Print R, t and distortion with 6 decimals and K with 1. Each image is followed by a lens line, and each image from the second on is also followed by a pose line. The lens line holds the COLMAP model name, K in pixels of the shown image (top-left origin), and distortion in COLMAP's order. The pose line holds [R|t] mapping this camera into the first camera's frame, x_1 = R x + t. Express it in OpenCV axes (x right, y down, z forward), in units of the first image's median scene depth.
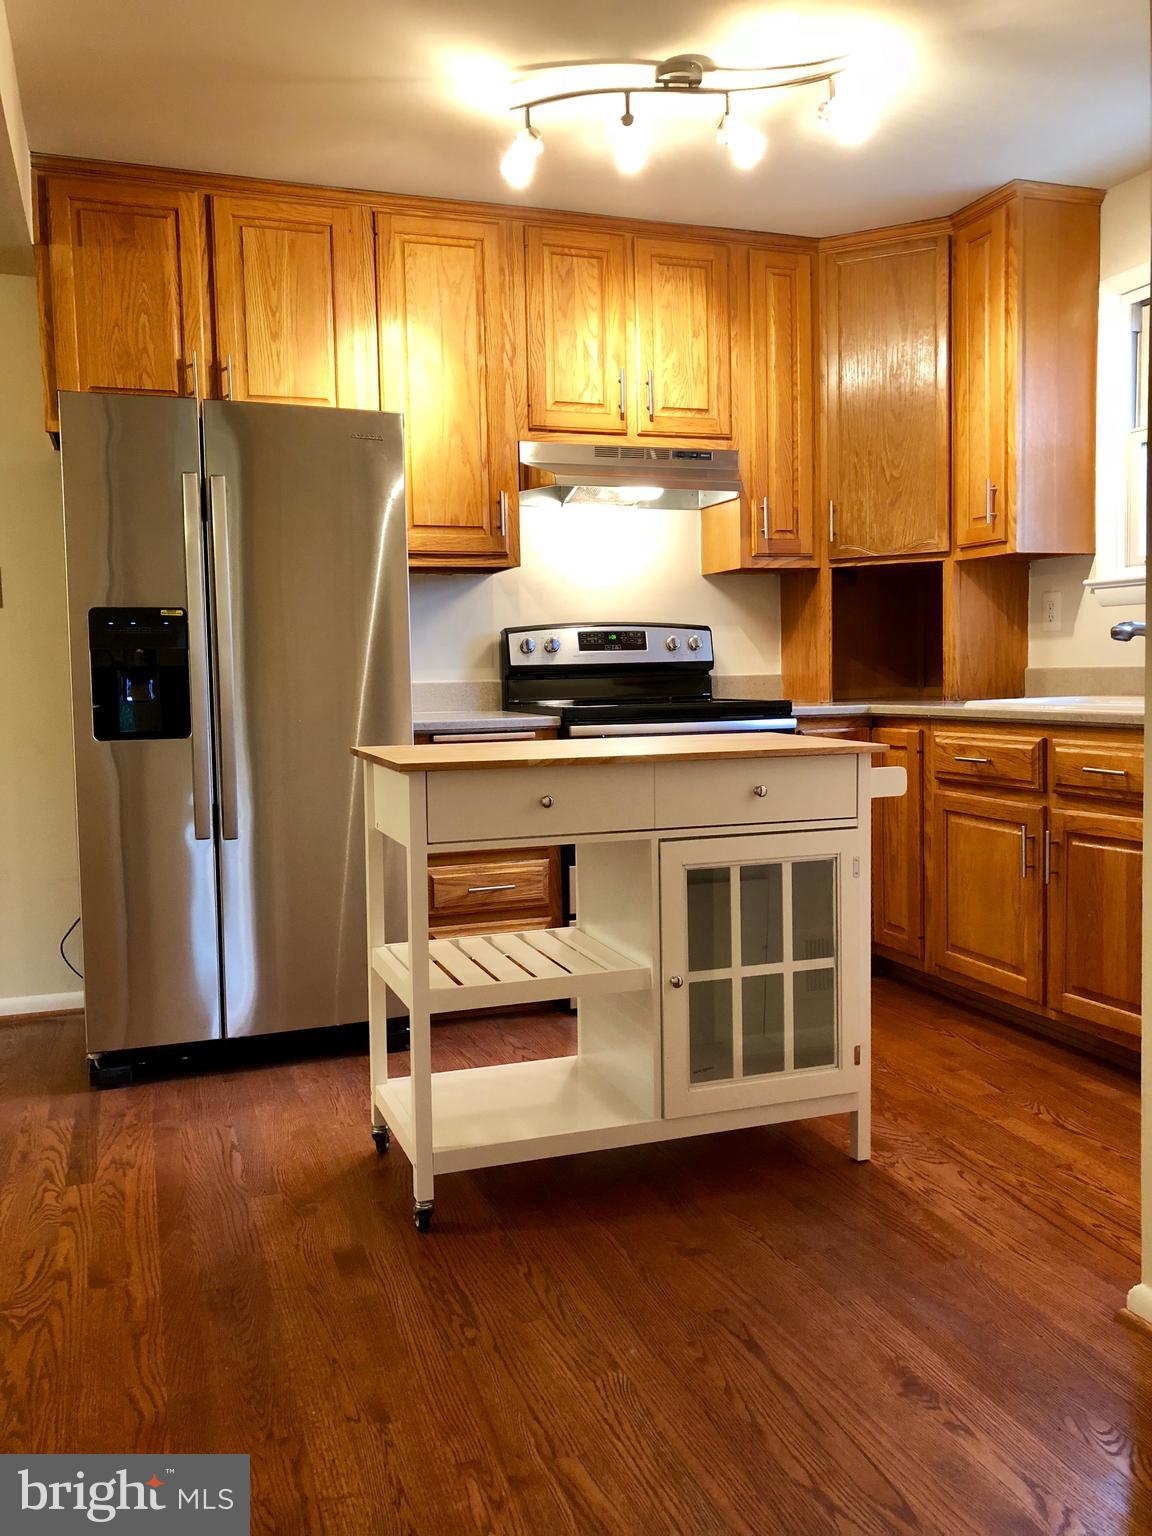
lens RADIAL K [[1261.0, 0, 576.0], [0, 1261.0, 768.0], [0, 0, 1]] dist [-0.001030, -0.001937]
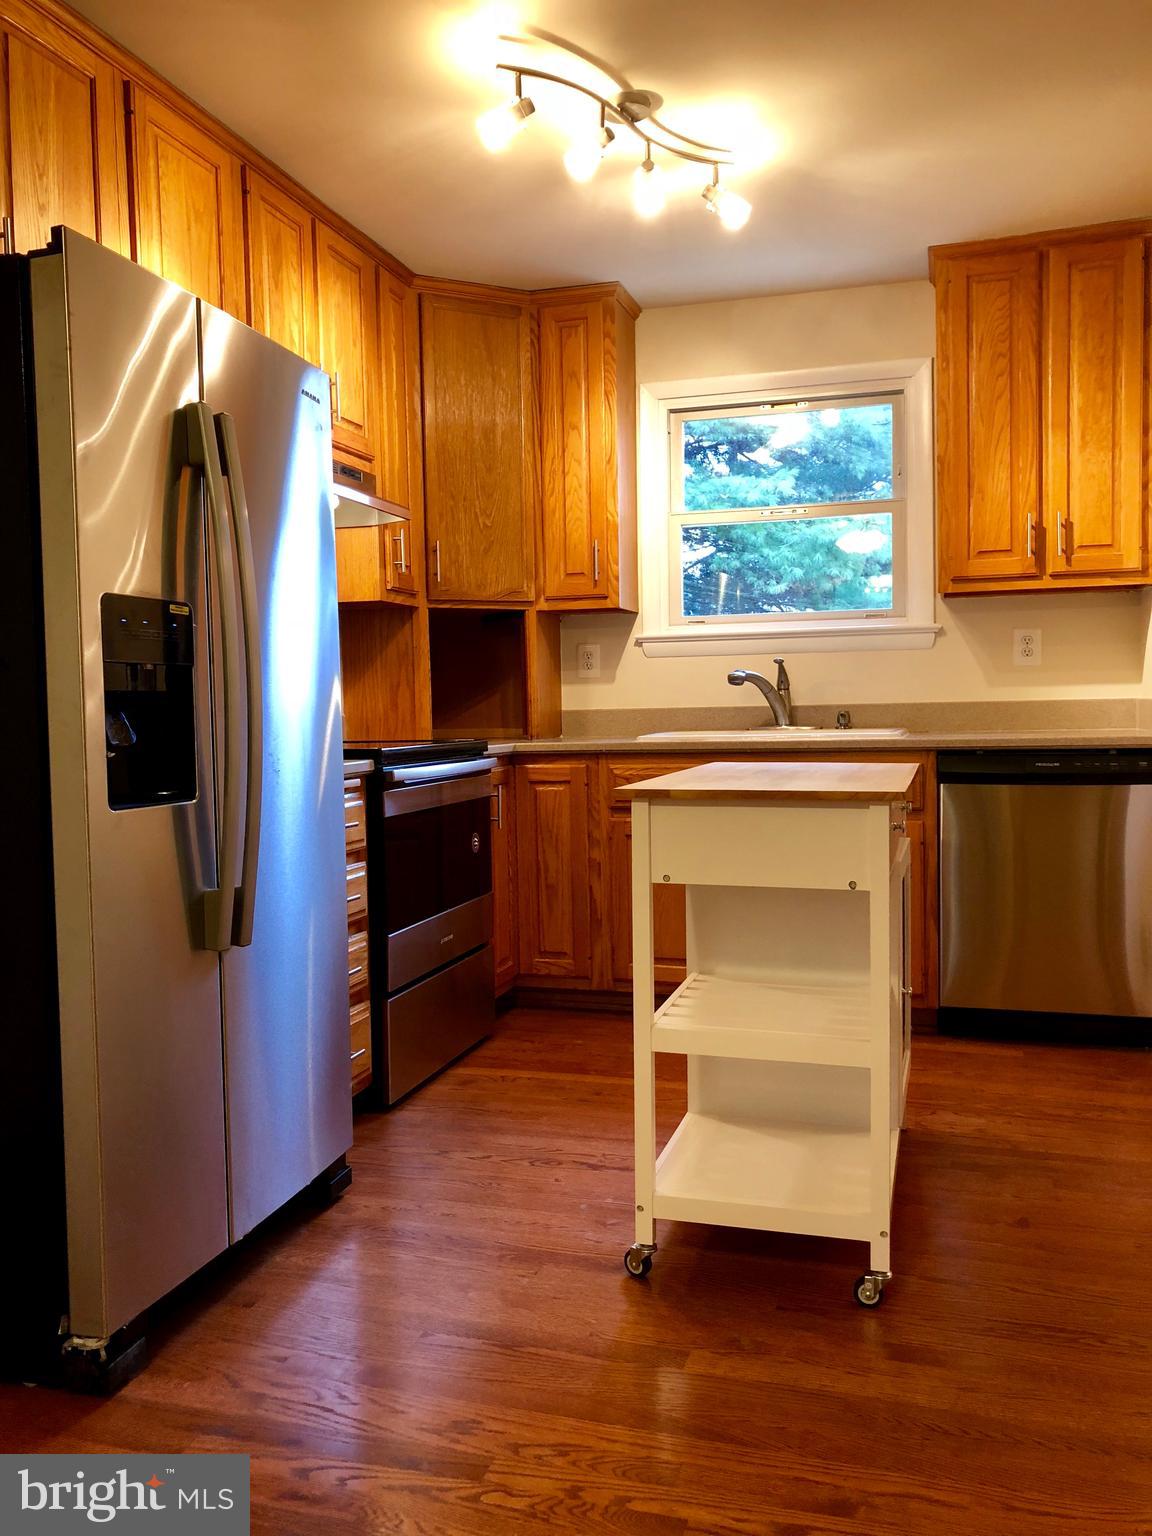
lens RADIAL K [[1253.6, 0, 576.0], [0, 1253.6, 768.0], [0, 0, 1]] dist [0.047739, -0.058407]
pose [[0.597809, -0.032740, 0.800969, -0.574340], [0.069711, 0.997504, -0.011256, -0.015443], [-0.798602, 0.062566, 0.598599, 0.355474]]
